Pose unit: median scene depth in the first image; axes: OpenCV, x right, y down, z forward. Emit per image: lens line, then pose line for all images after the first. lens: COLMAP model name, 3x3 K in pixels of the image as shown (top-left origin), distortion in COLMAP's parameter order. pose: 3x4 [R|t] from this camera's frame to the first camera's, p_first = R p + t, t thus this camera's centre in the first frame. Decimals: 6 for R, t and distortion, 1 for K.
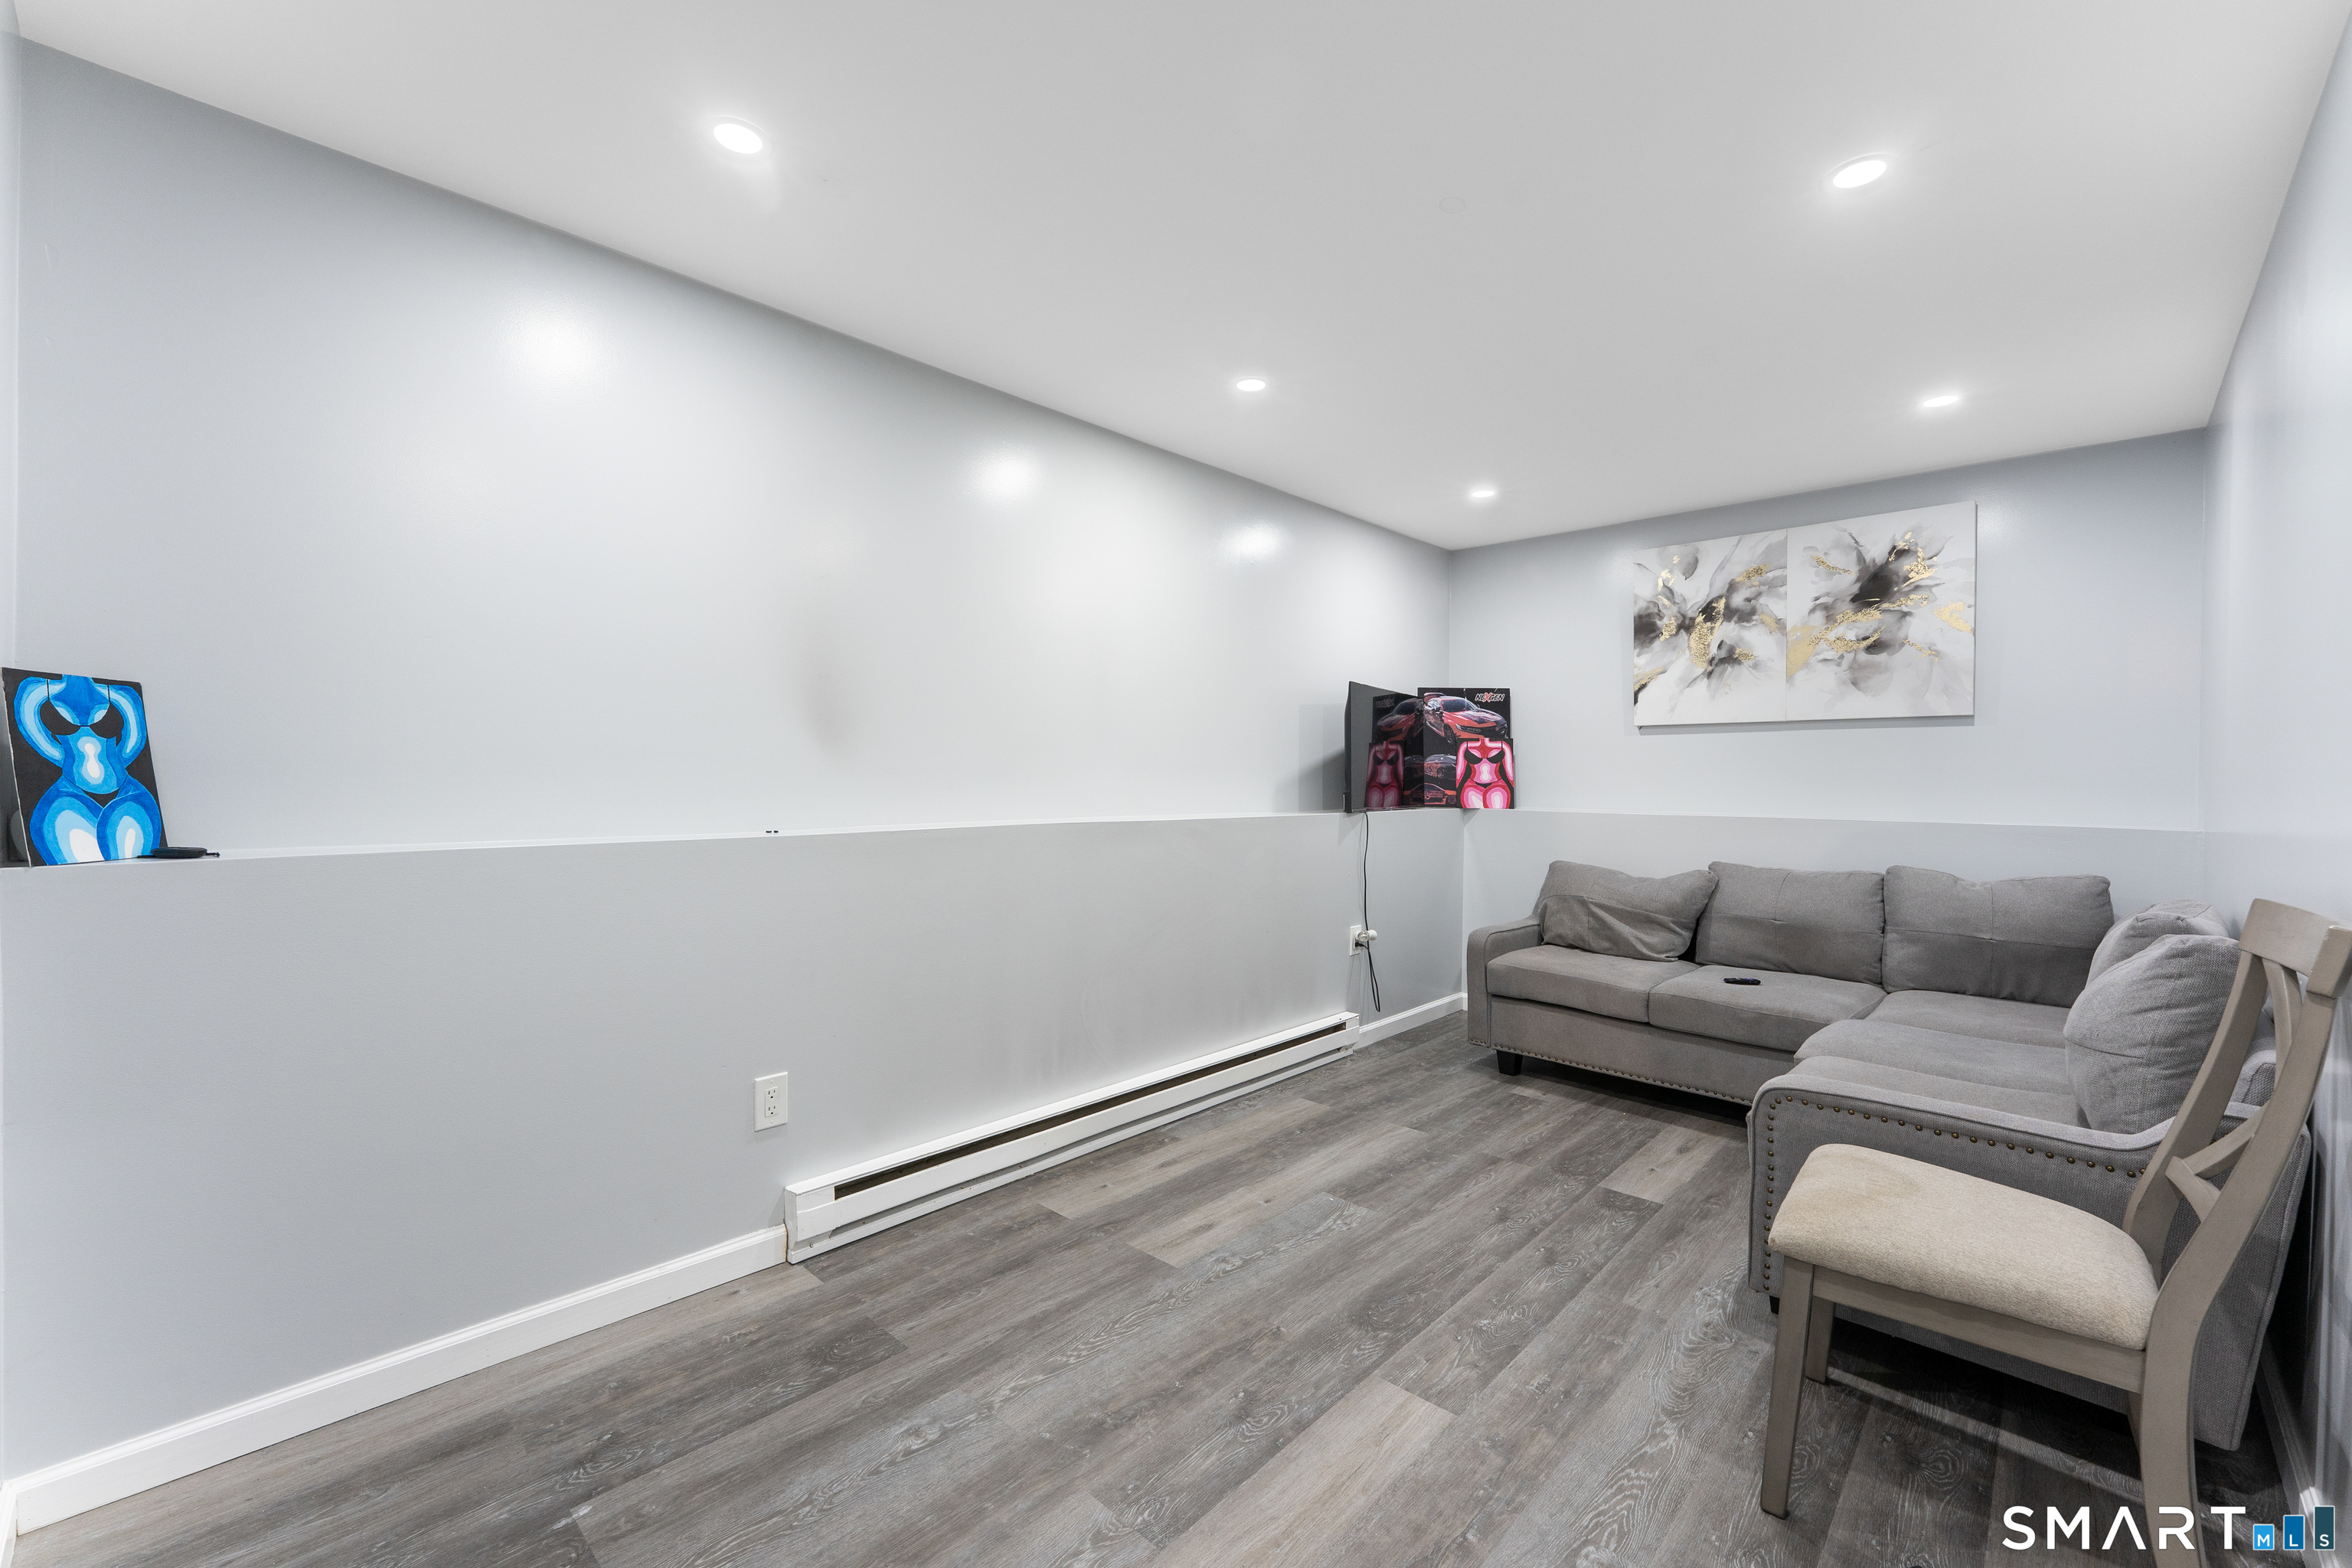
lens RADIAL K [[947.0, 0, 1175.0], [0, 947.0, 778.7], [0, 0, 1]] dist [-0.003072, -0.000553]
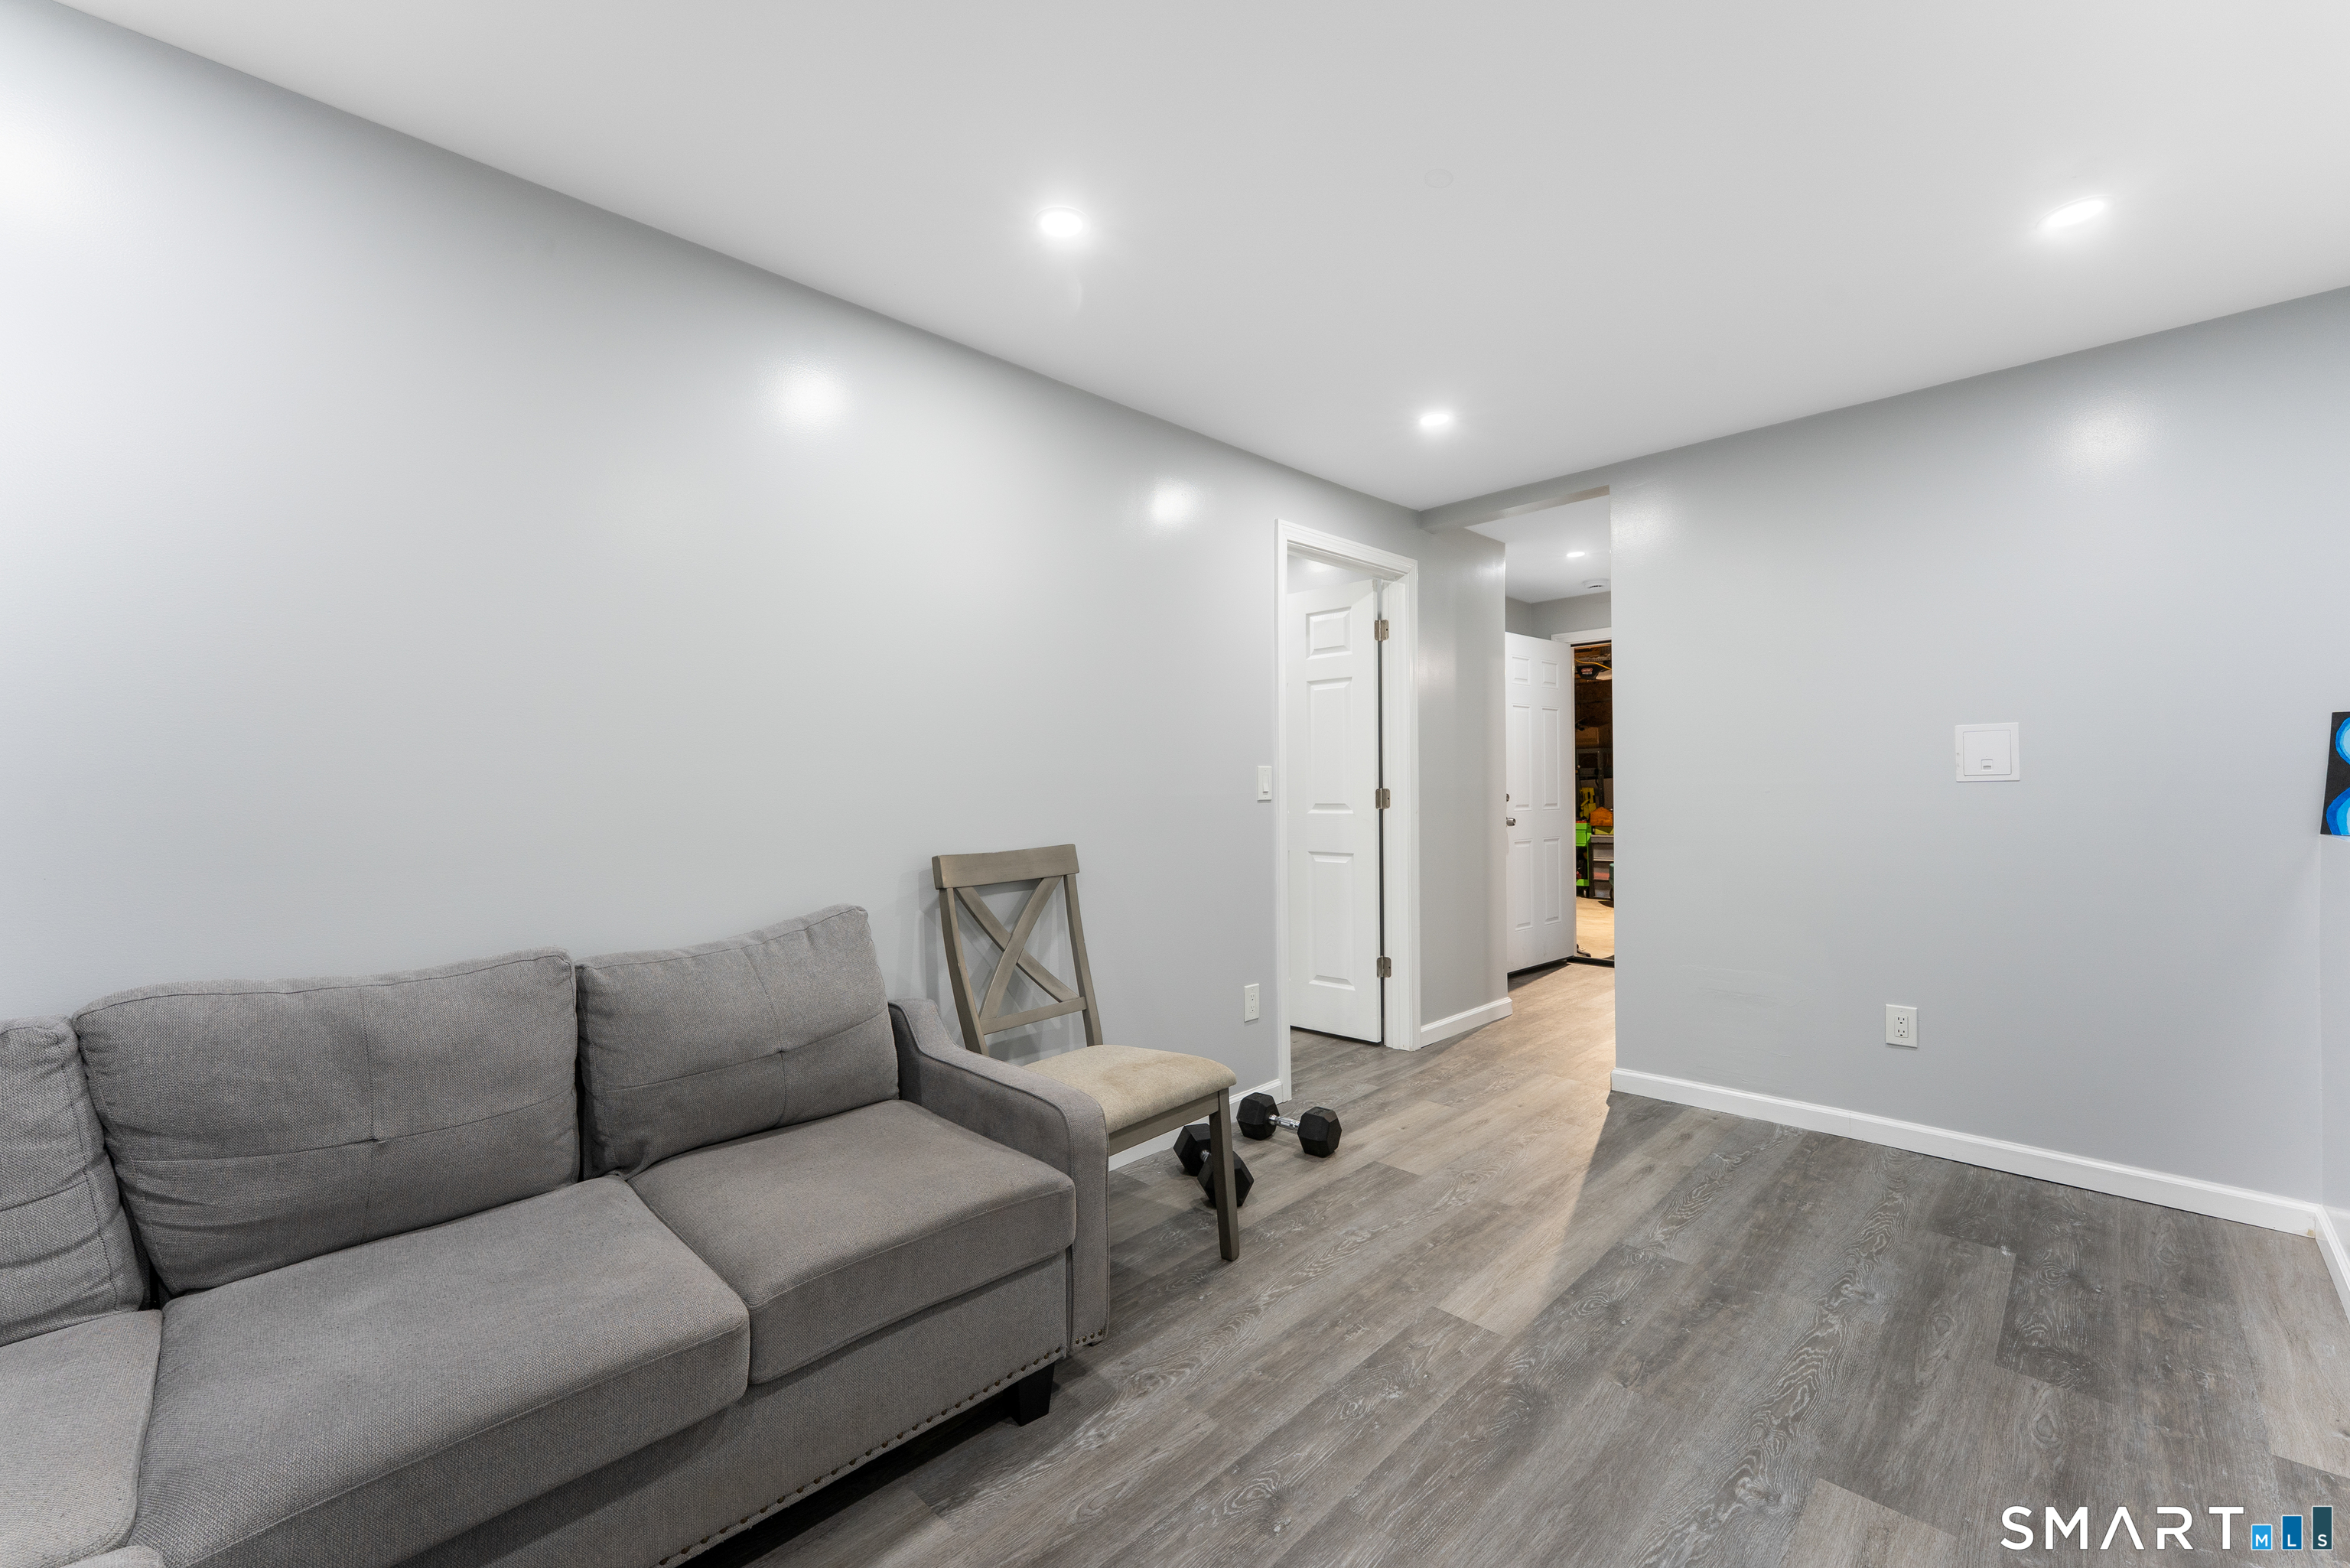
lens RADIAL K [[946.2, 0, 1175.1], [0, 946.2, 782.5], [0, 0, 1]] dist [-0.003072, -0.000553]
pose [[-0.999718, 0.000895, 0.023729, 0.557743], [0.000890, 1.000000, -0.000189, 0.002376], [-0.023729, -0.000167, -0.999718, 2.060298]]
